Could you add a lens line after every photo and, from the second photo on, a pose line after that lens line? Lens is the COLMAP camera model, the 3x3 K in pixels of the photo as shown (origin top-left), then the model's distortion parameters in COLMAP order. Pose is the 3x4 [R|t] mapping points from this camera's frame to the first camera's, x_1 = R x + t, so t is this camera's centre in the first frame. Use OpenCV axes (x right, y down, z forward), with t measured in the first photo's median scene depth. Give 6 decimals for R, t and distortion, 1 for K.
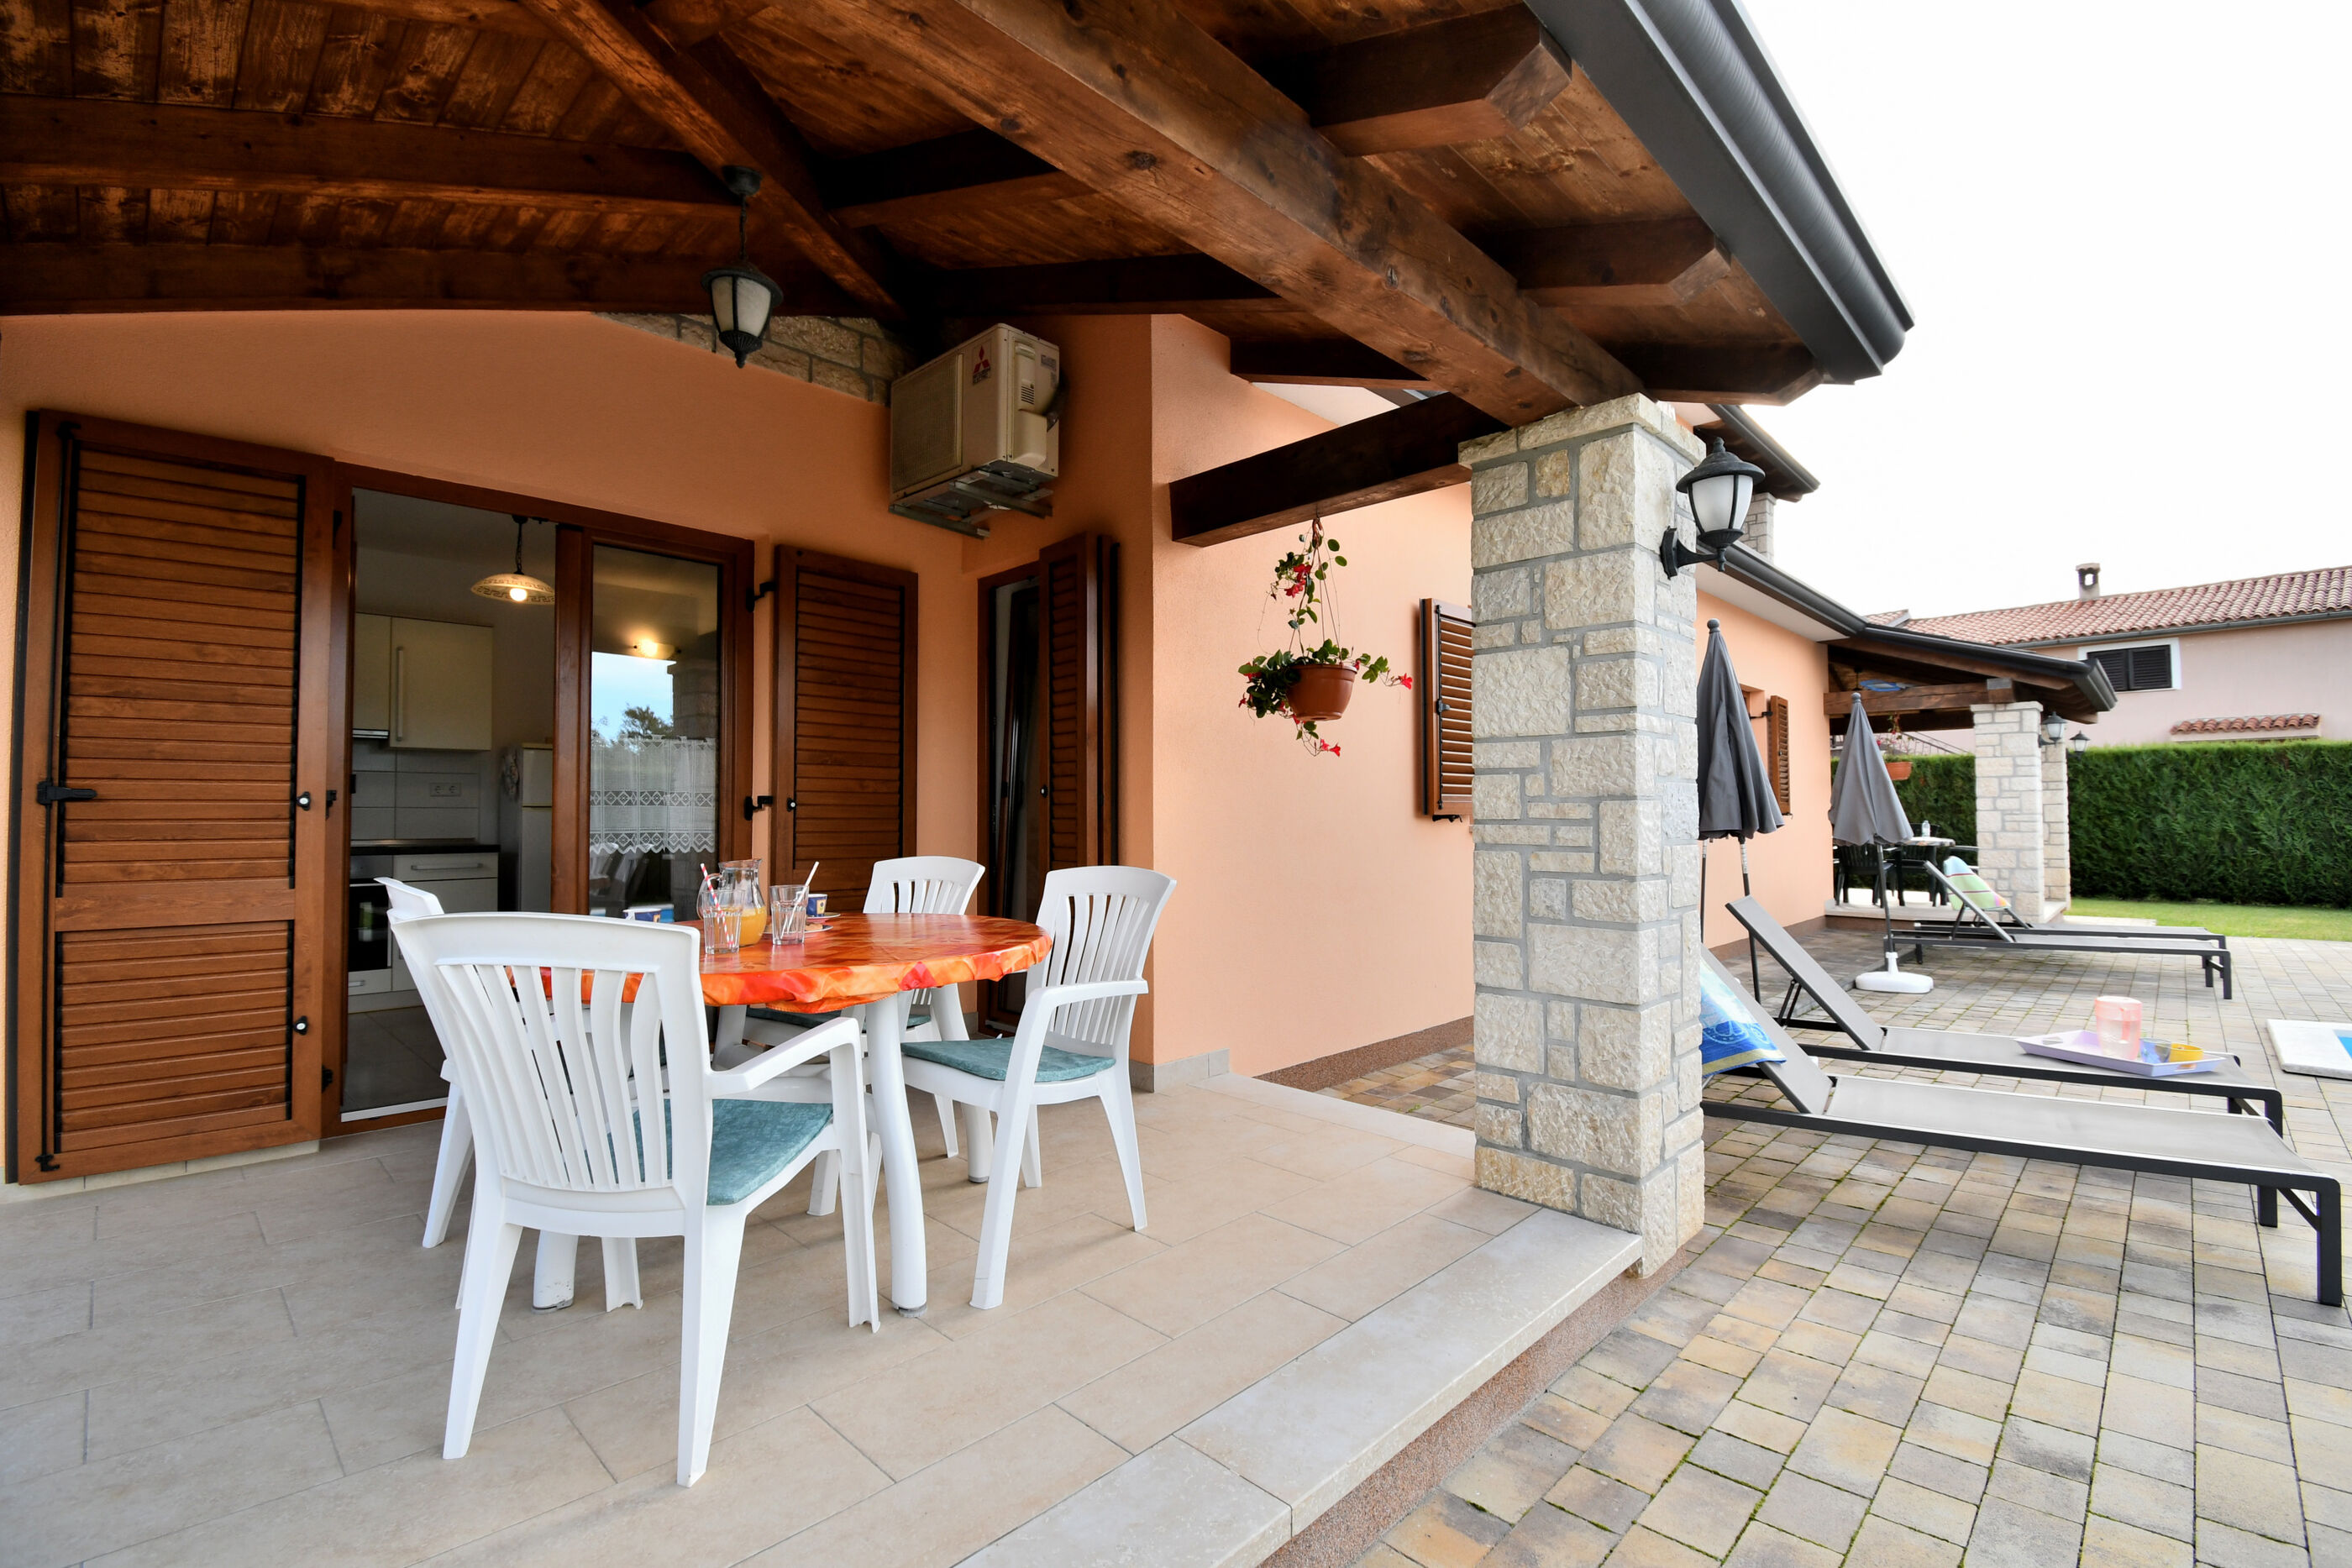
lens RADIAL K [[1025.5, 0, 1180.1], [0, 1025.5, 790.5], [0, 0, 1]] dist [0.013897, -0.020322]
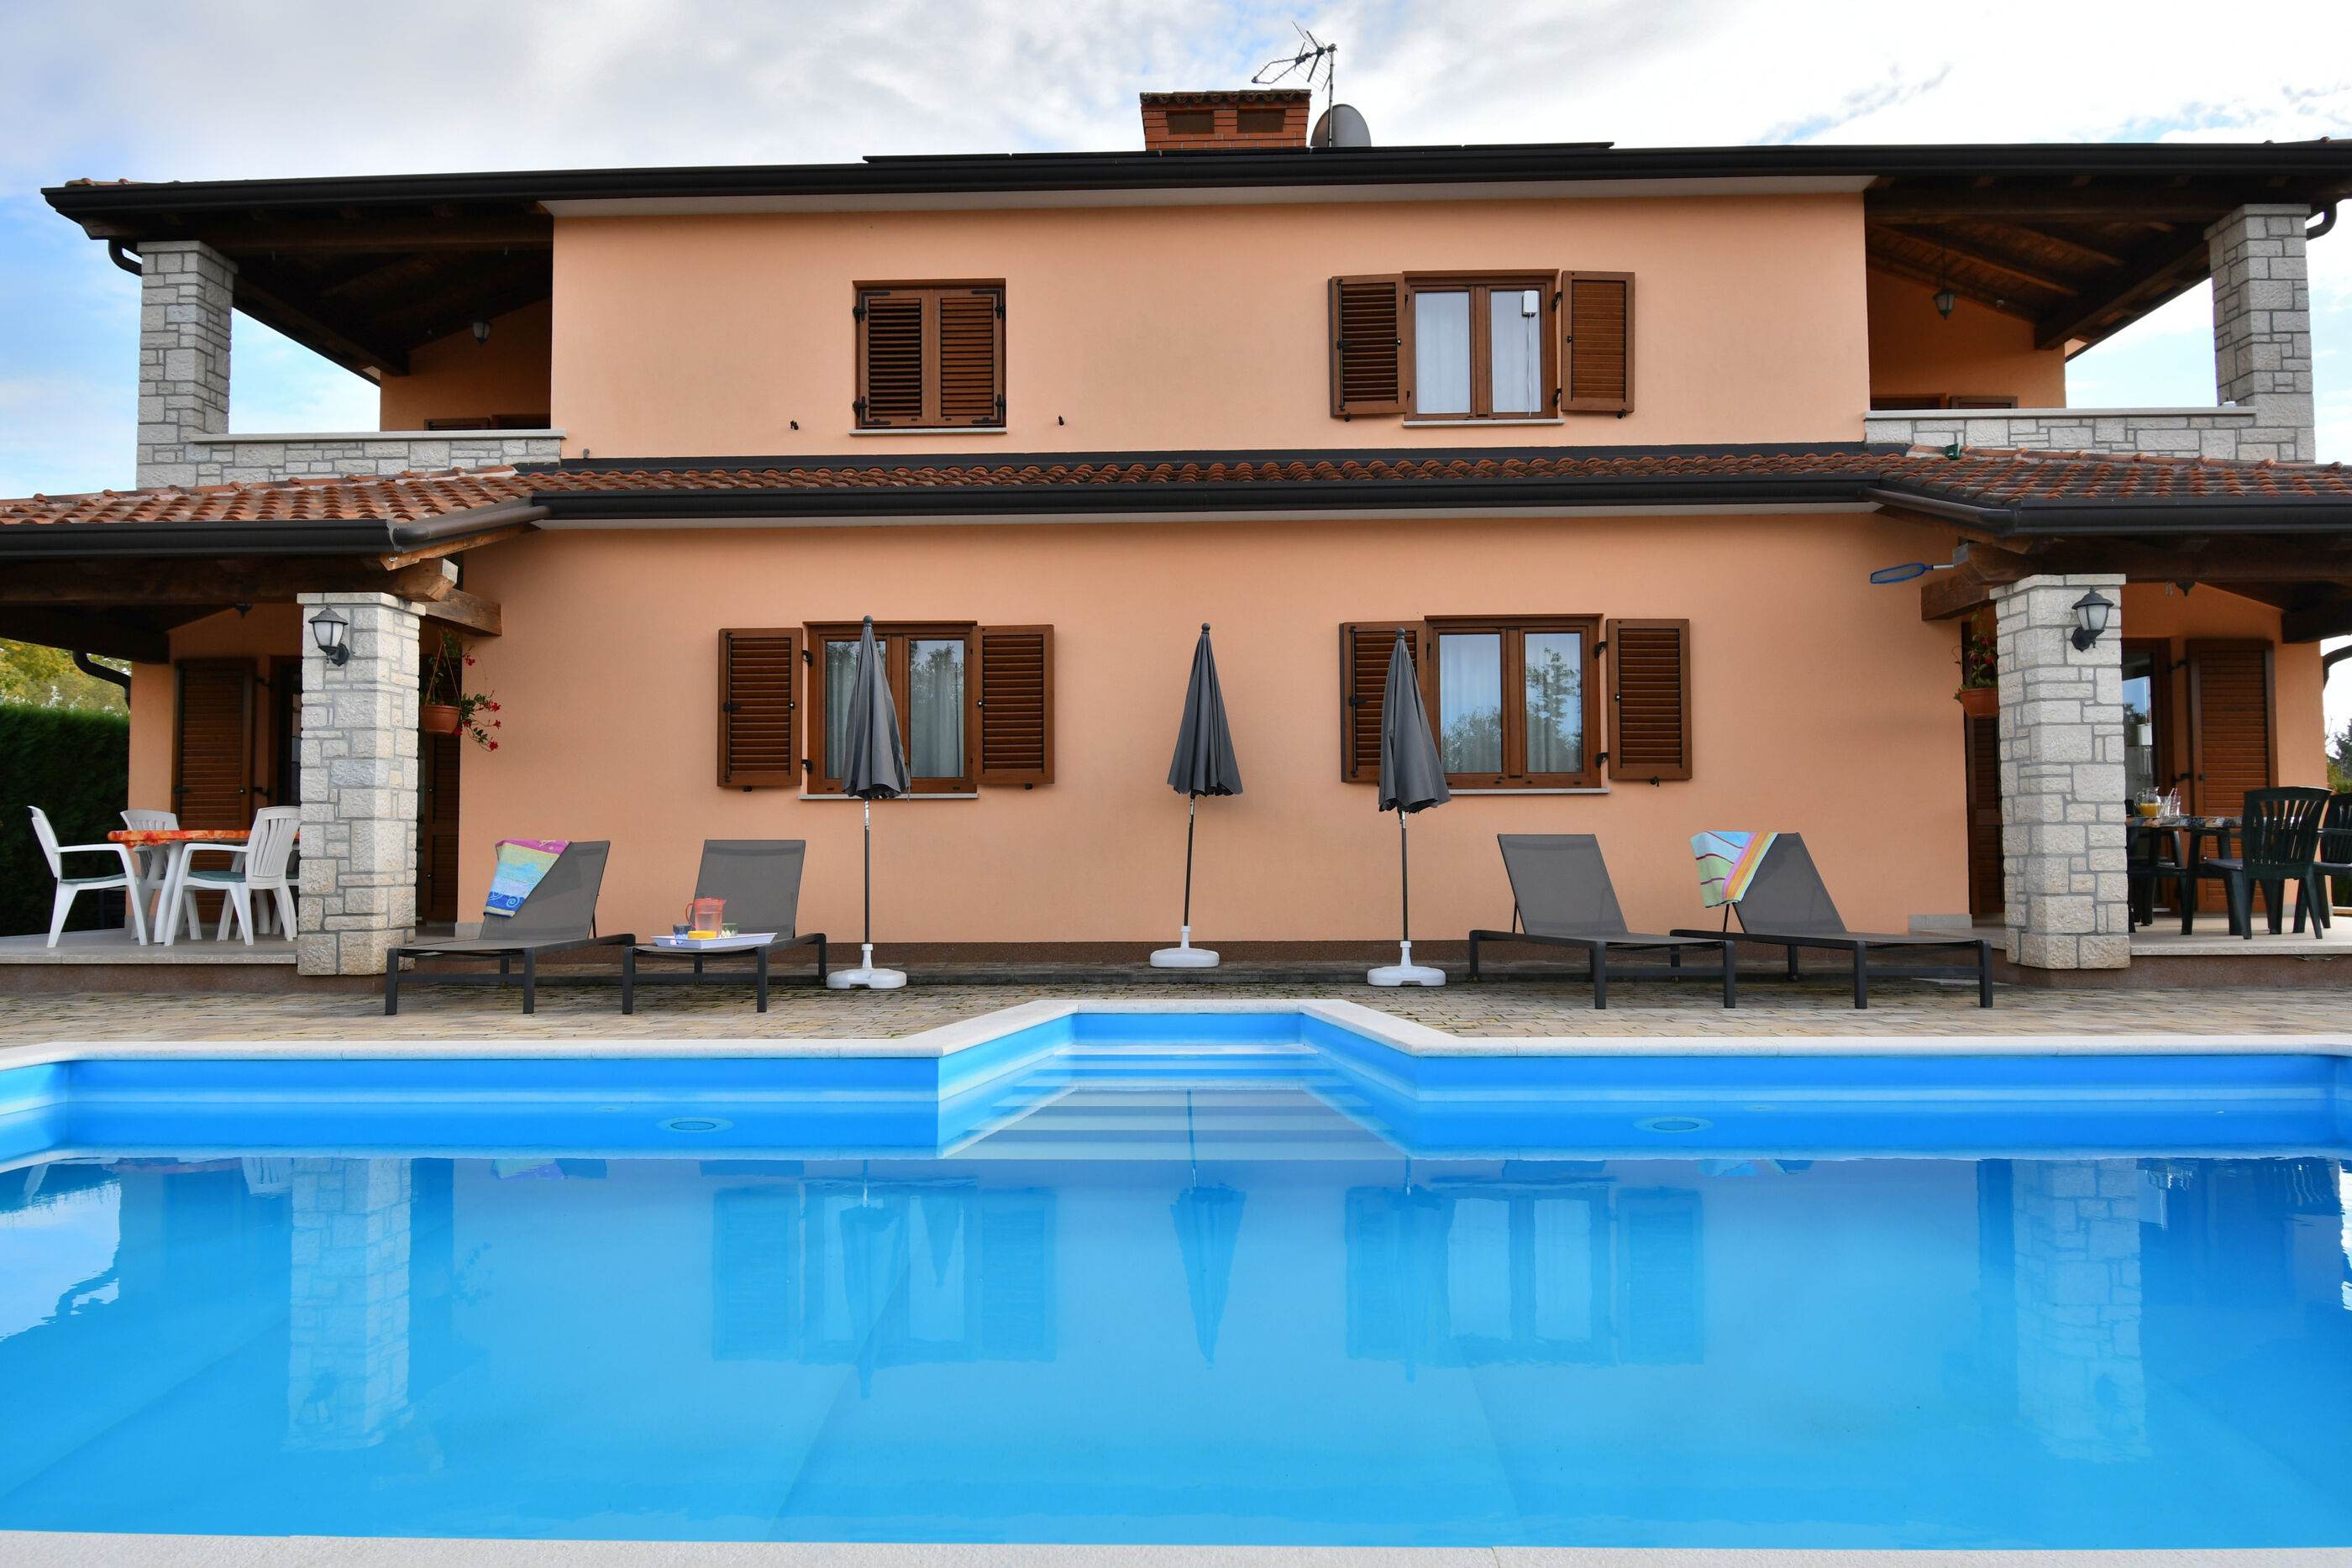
lens RADIAL K [[1542.3, 0, 1185.4], [0, 1542.3, 793.0], [0, 0, 1]] dist [-0.000350, -0.014294]
pose [[0.682310, -0.032278, -0.730350, 3.685241], [0.021920, 0.999479, -0.023694, 0.161424], [0.730734, 0.000157, 0.682662, 0.076658]]
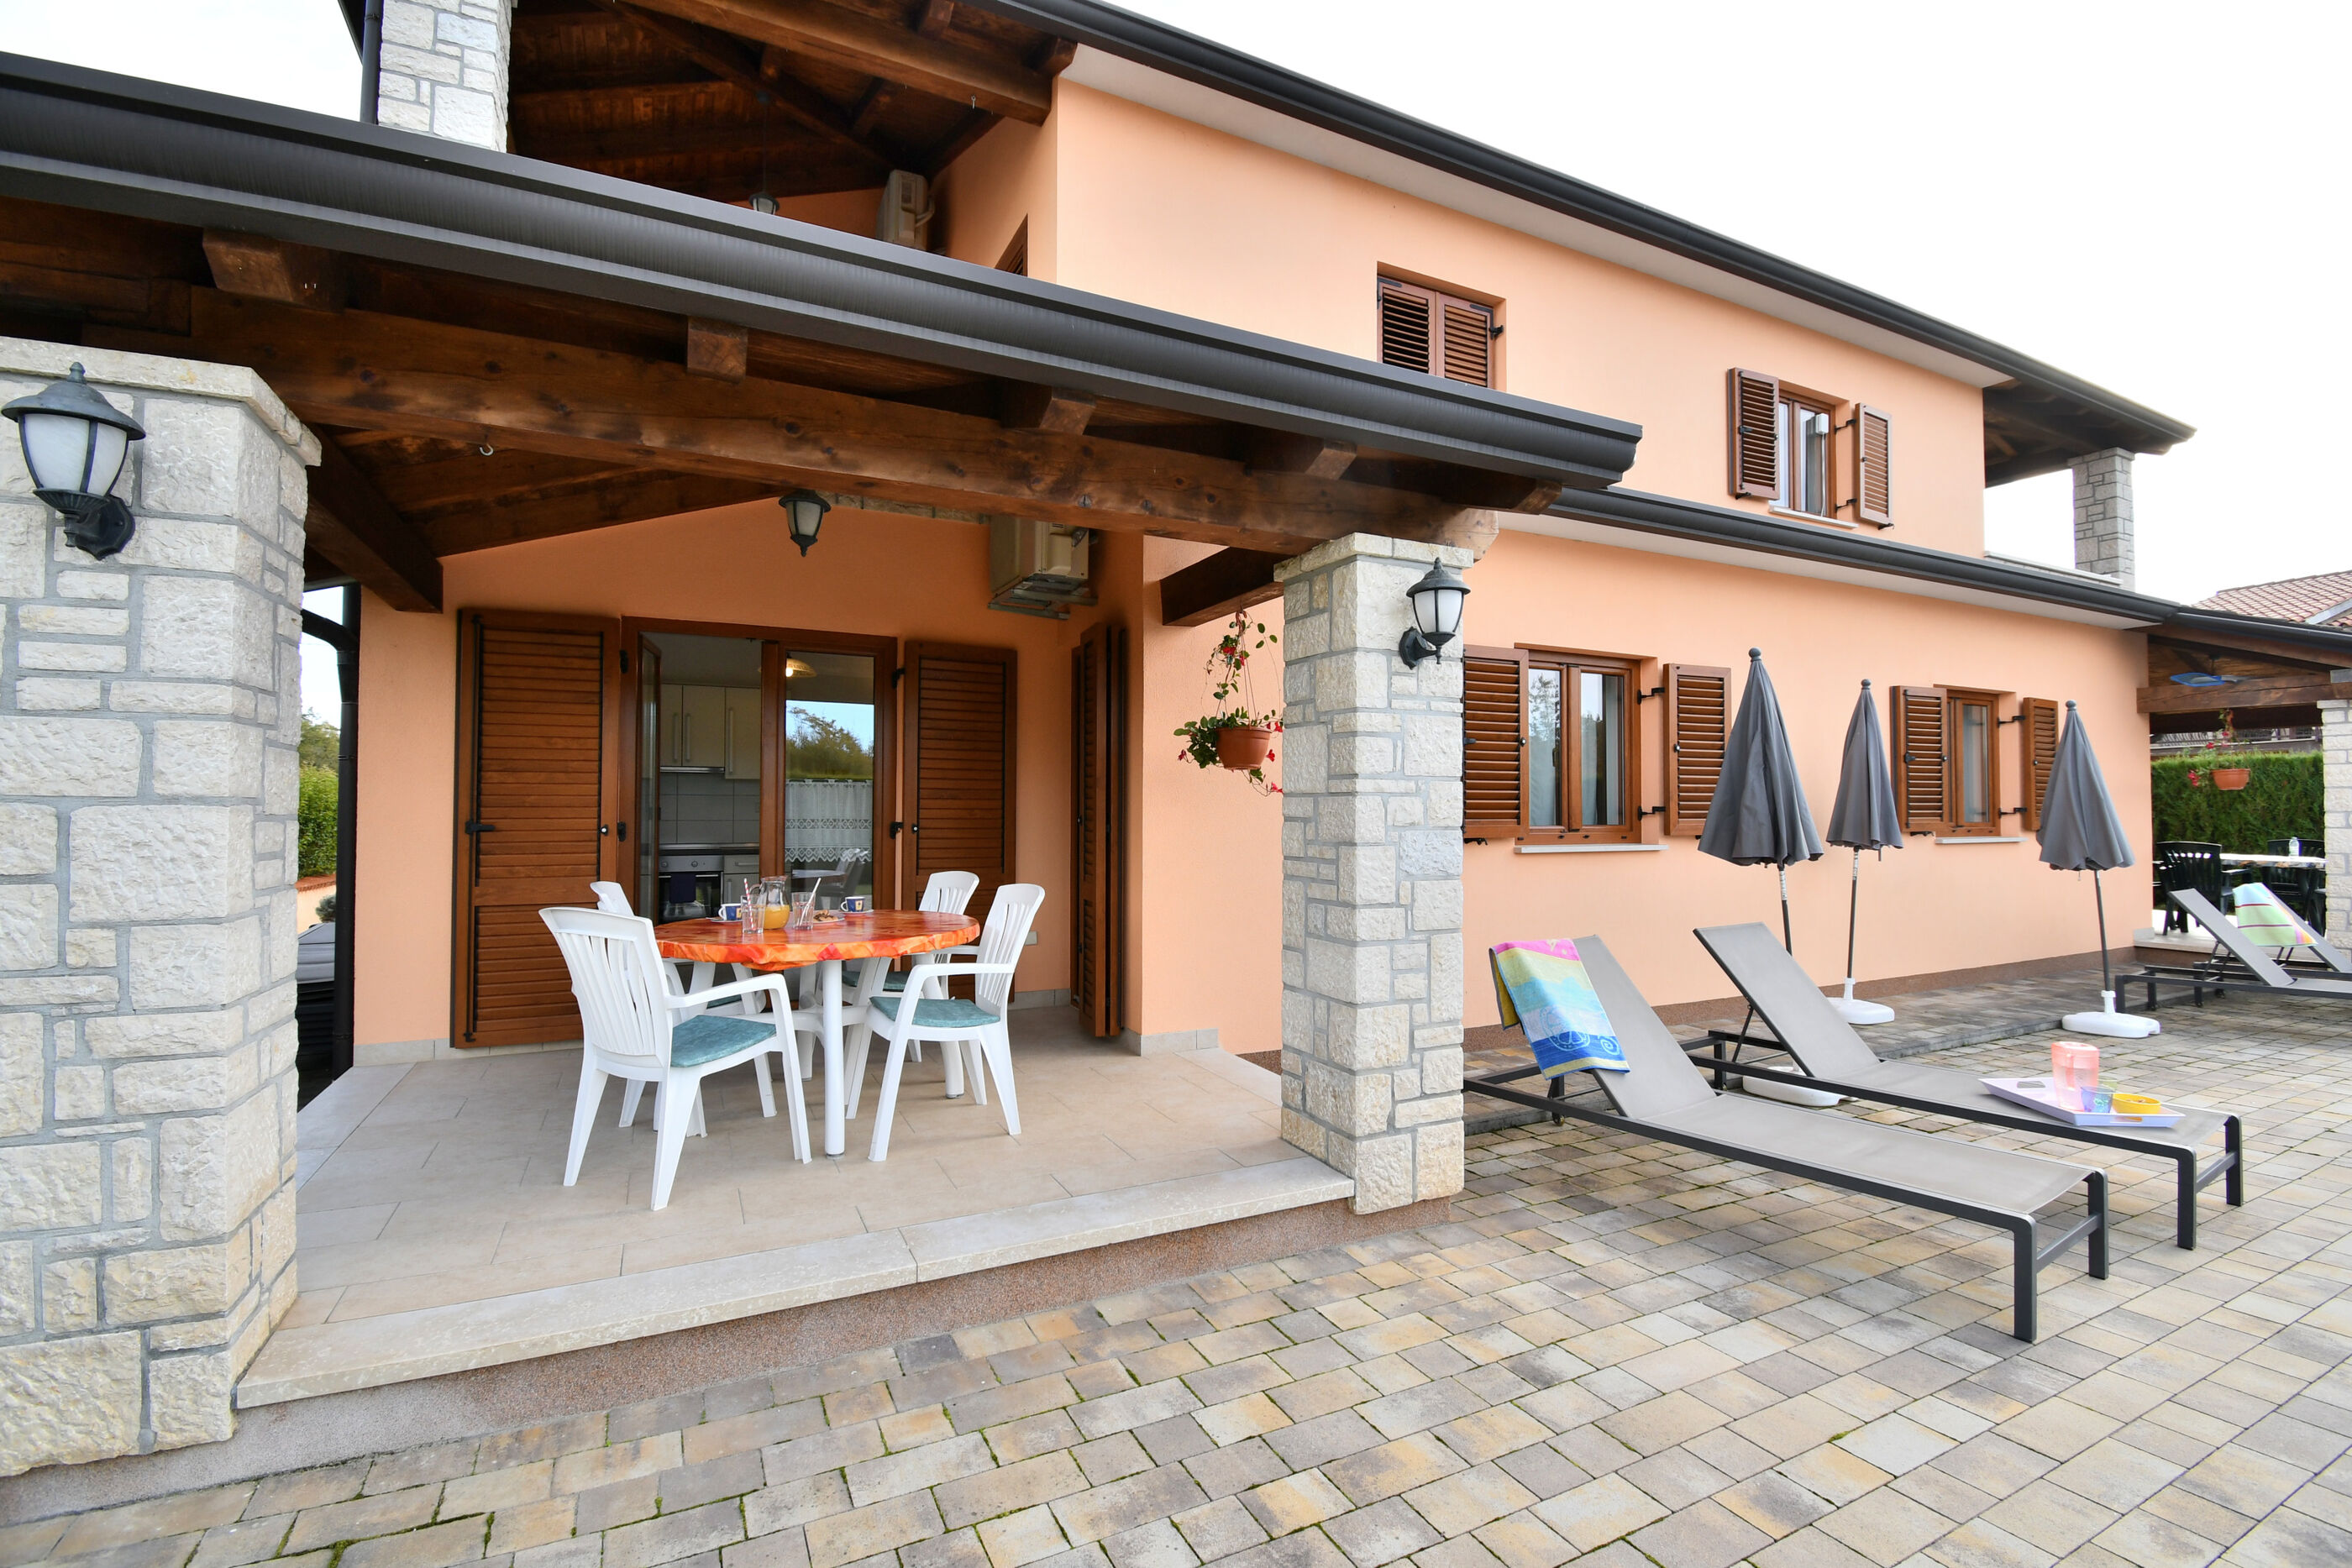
lens RADIAL K [[1025.5, 0, 1188.7], [0, 1025.5, 793.4], [0, 0, 1]] dist [0.013897, -0.020322]
pose [[0.944696, -0.000362, -0.327947, 0.571096], [0.003078, 0.999965, 0.007764, -0.058245], [0.327933, -0.008344, 0.944664, -0.249536]]
